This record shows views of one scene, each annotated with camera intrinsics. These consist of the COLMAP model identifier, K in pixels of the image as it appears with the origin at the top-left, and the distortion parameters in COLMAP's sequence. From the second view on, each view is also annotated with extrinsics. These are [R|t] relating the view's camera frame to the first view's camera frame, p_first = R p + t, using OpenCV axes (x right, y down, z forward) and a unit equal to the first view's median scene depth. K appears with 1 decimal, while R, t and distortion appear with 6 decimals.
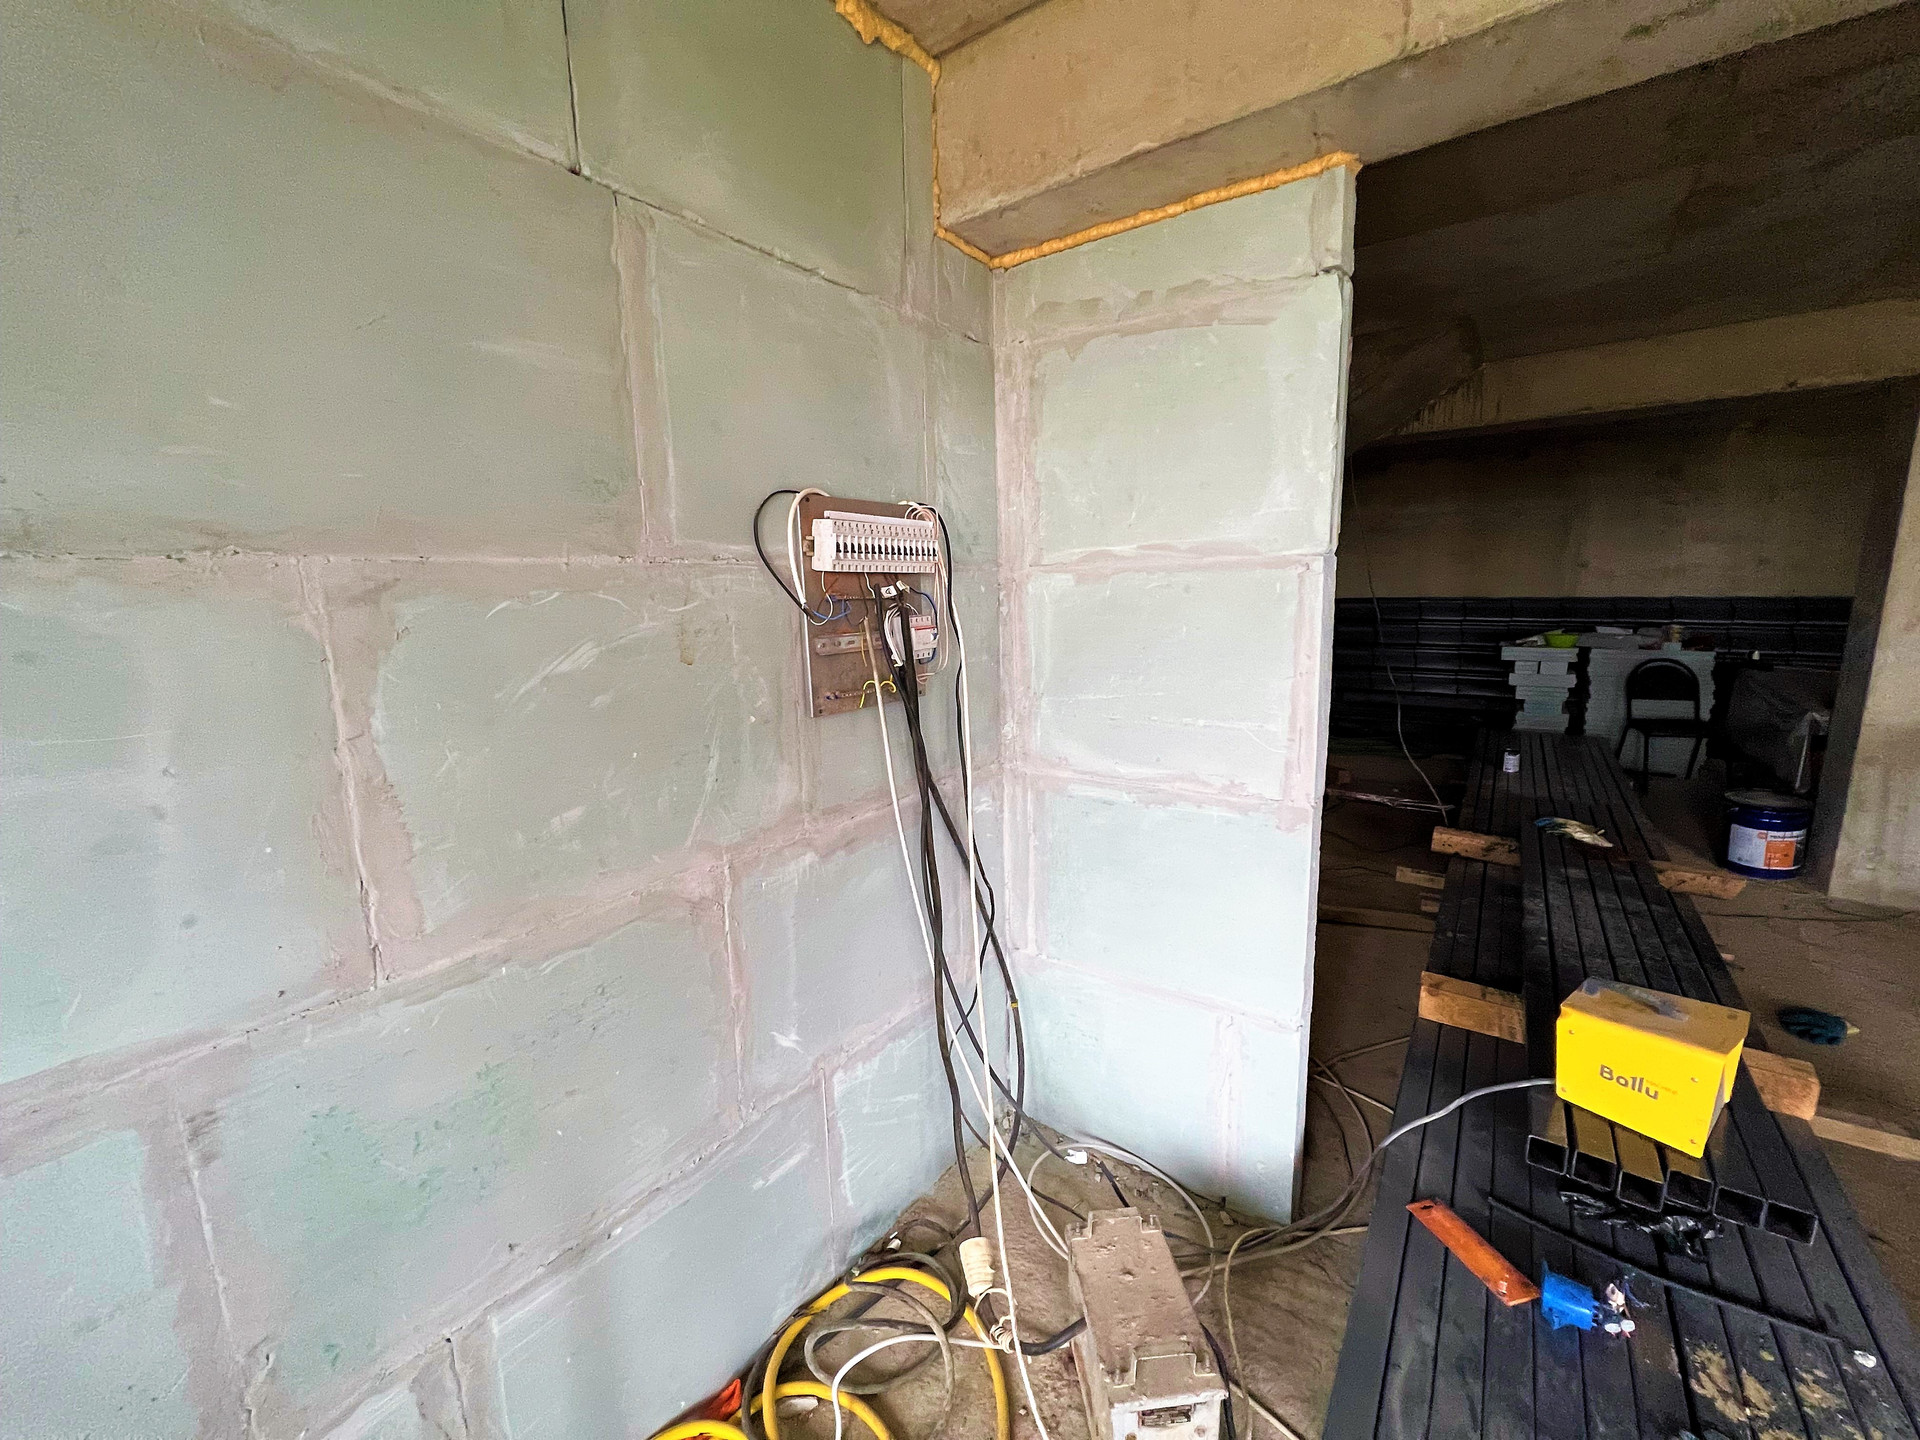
lens RADIAL K [[768.2, 0, 965.2], [0, 768.2, 718.6], [0, 0, 1]] dist [-0.000720, -0.000016]
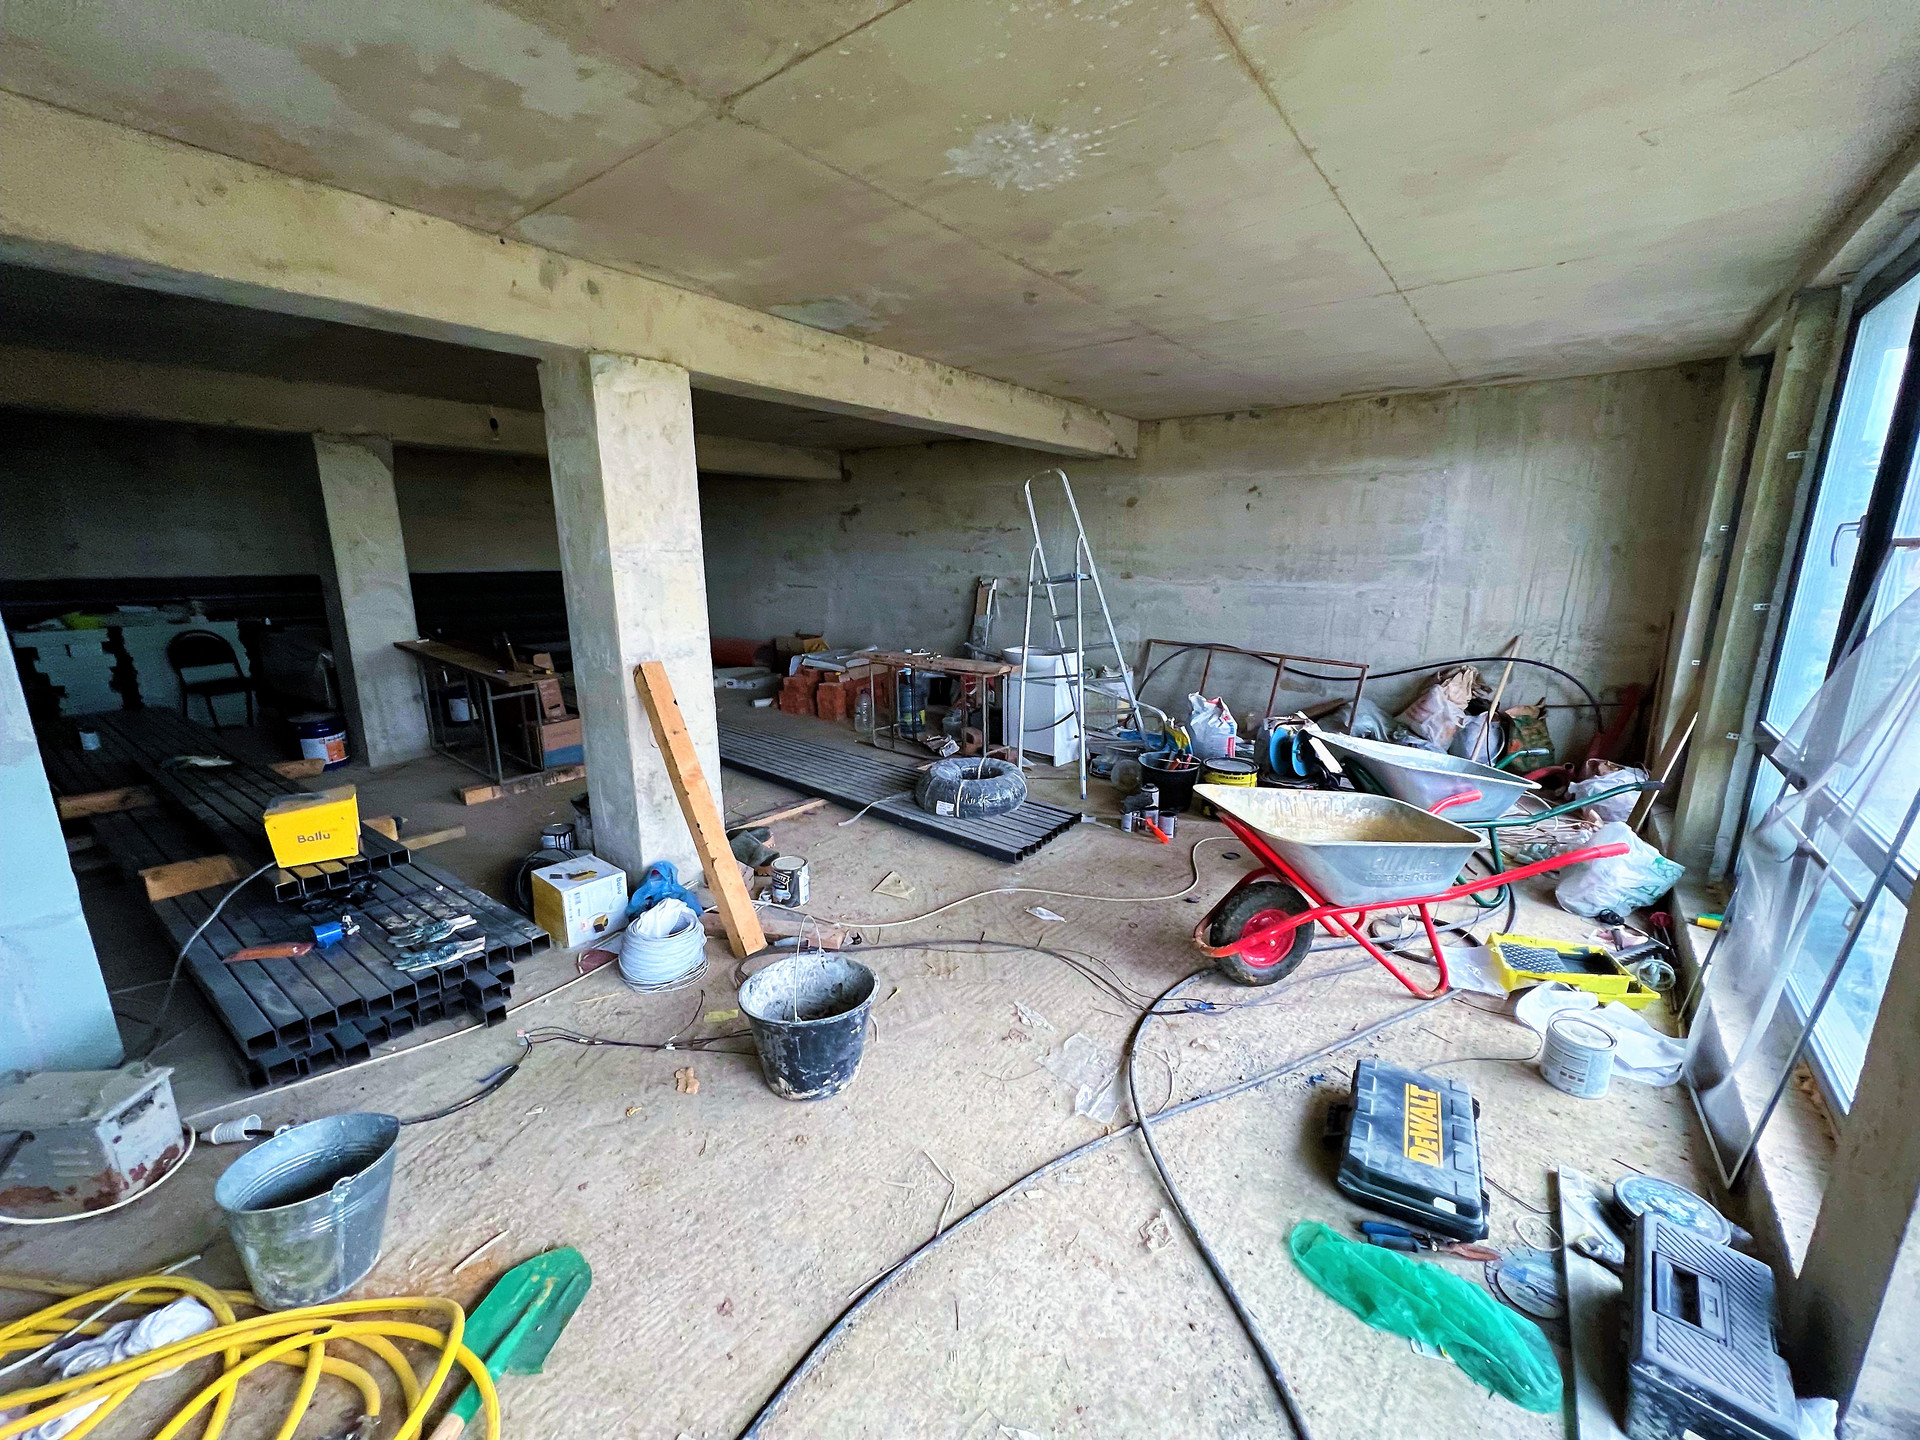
lens RADIAL K [[768.2, 0, 965.2], [0, 768.2, 718.6], [0, 0, 1]] dist [-0.000720, -0.000016]
pose [[0.020697, -0.197863, 0.980011, -0.342918], [0.172999, 0.966144, 0.191409, 0.045296], [-0.984704, 0.165579, 0.054227, -0.276392]]
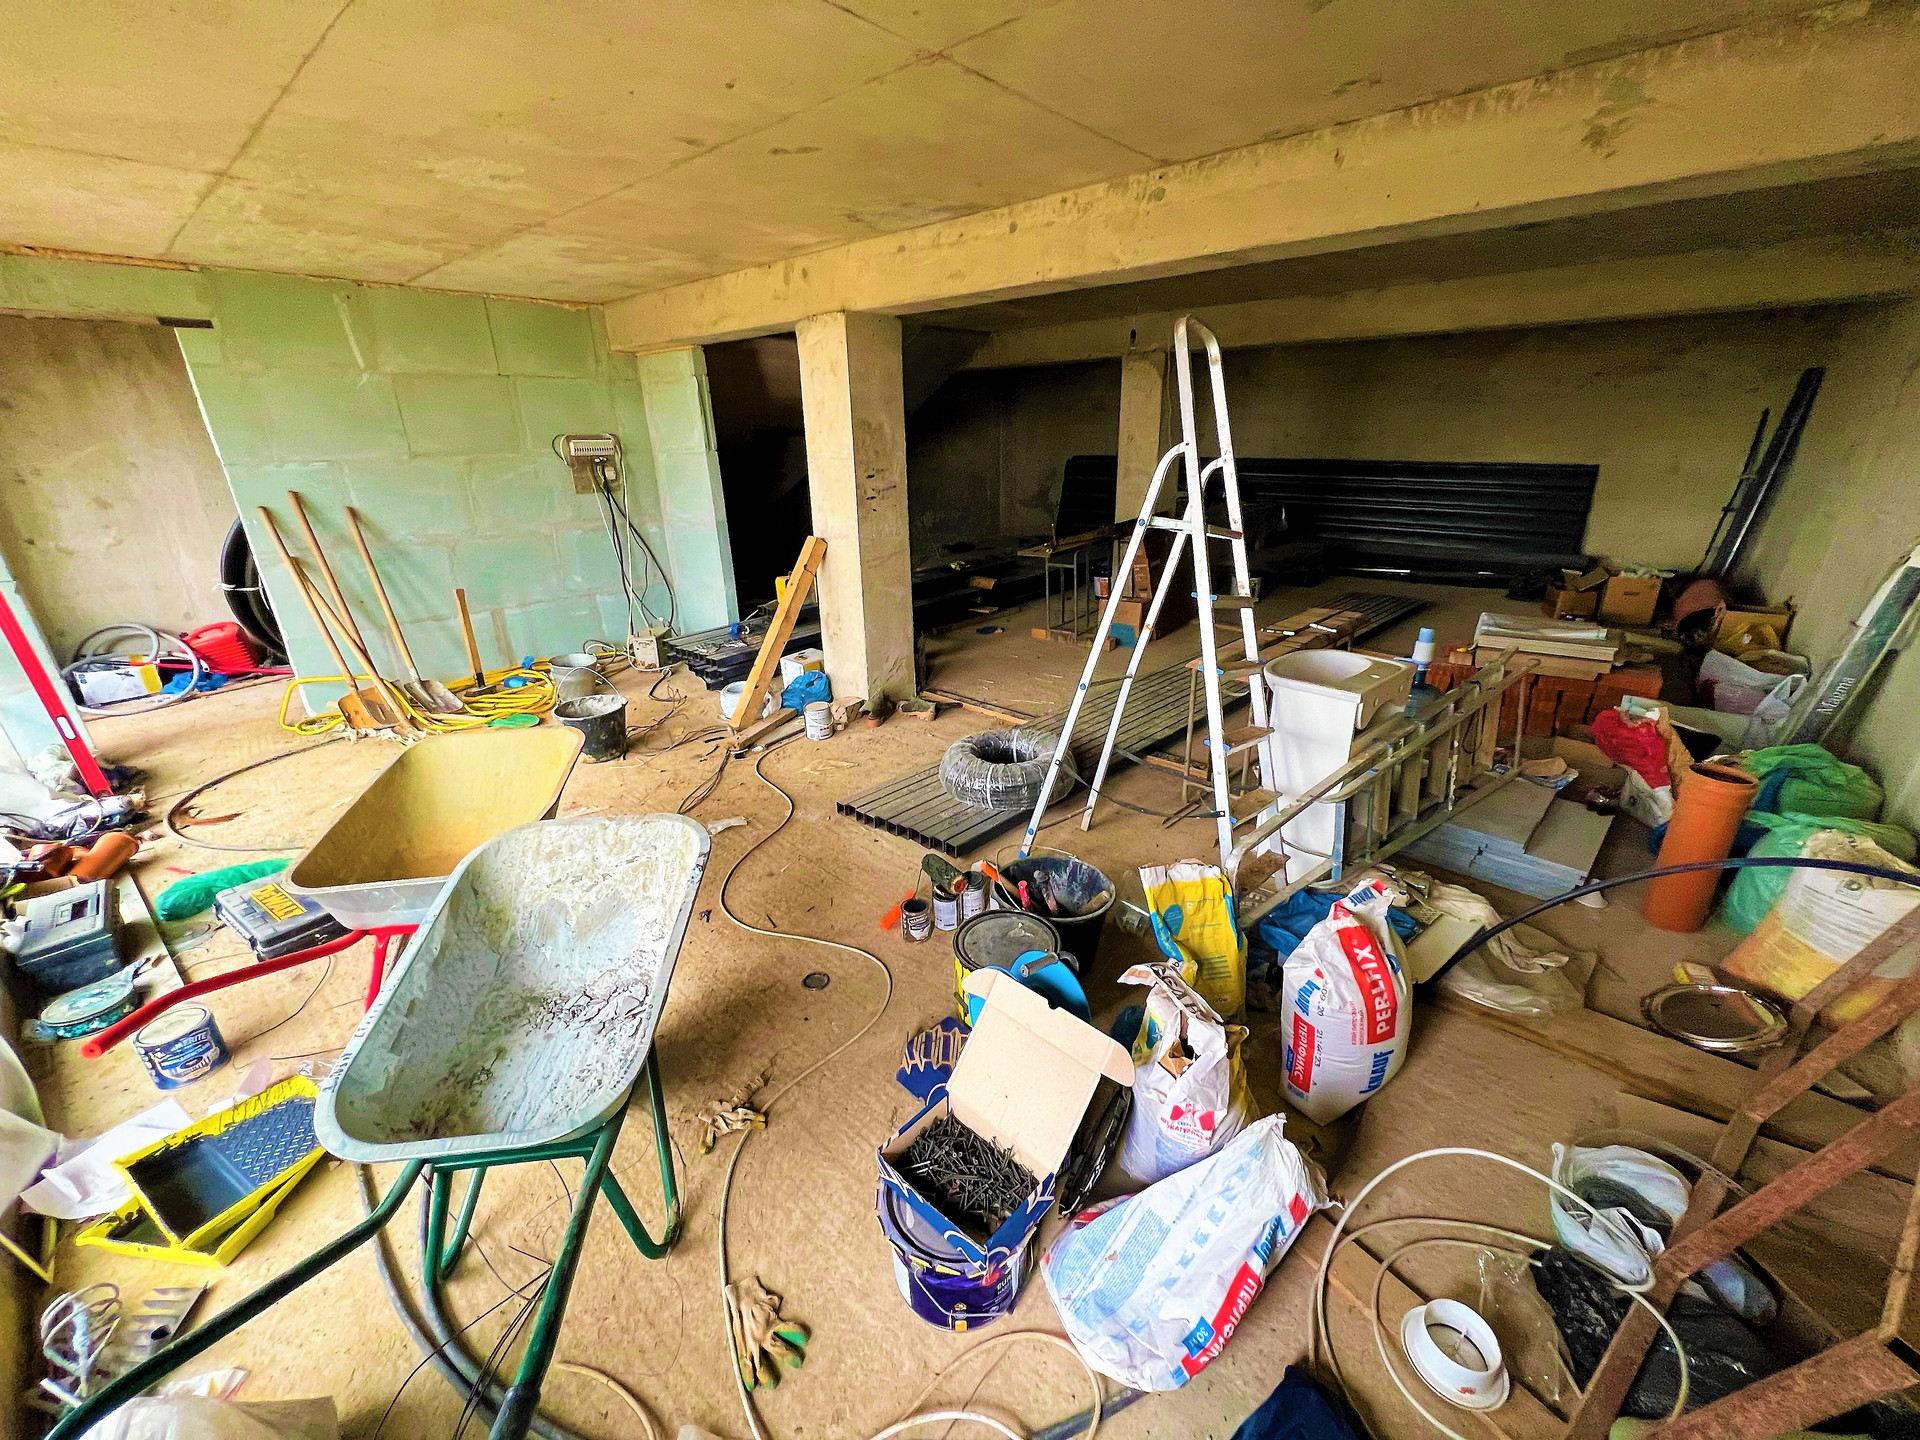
lens RADIAL K [[768.2, 0, 965.2], [0, 768.2, 718.6], [0, 0, 1]] dist [-0.000720, -0.000016]
pose [[0.996653, 0.035630, -0.073580, 0.844976], [-0.021314, 0.982148, 0.186899, 0.140465], [0.078926, -0.184705, 0.979620, -1.160538]]
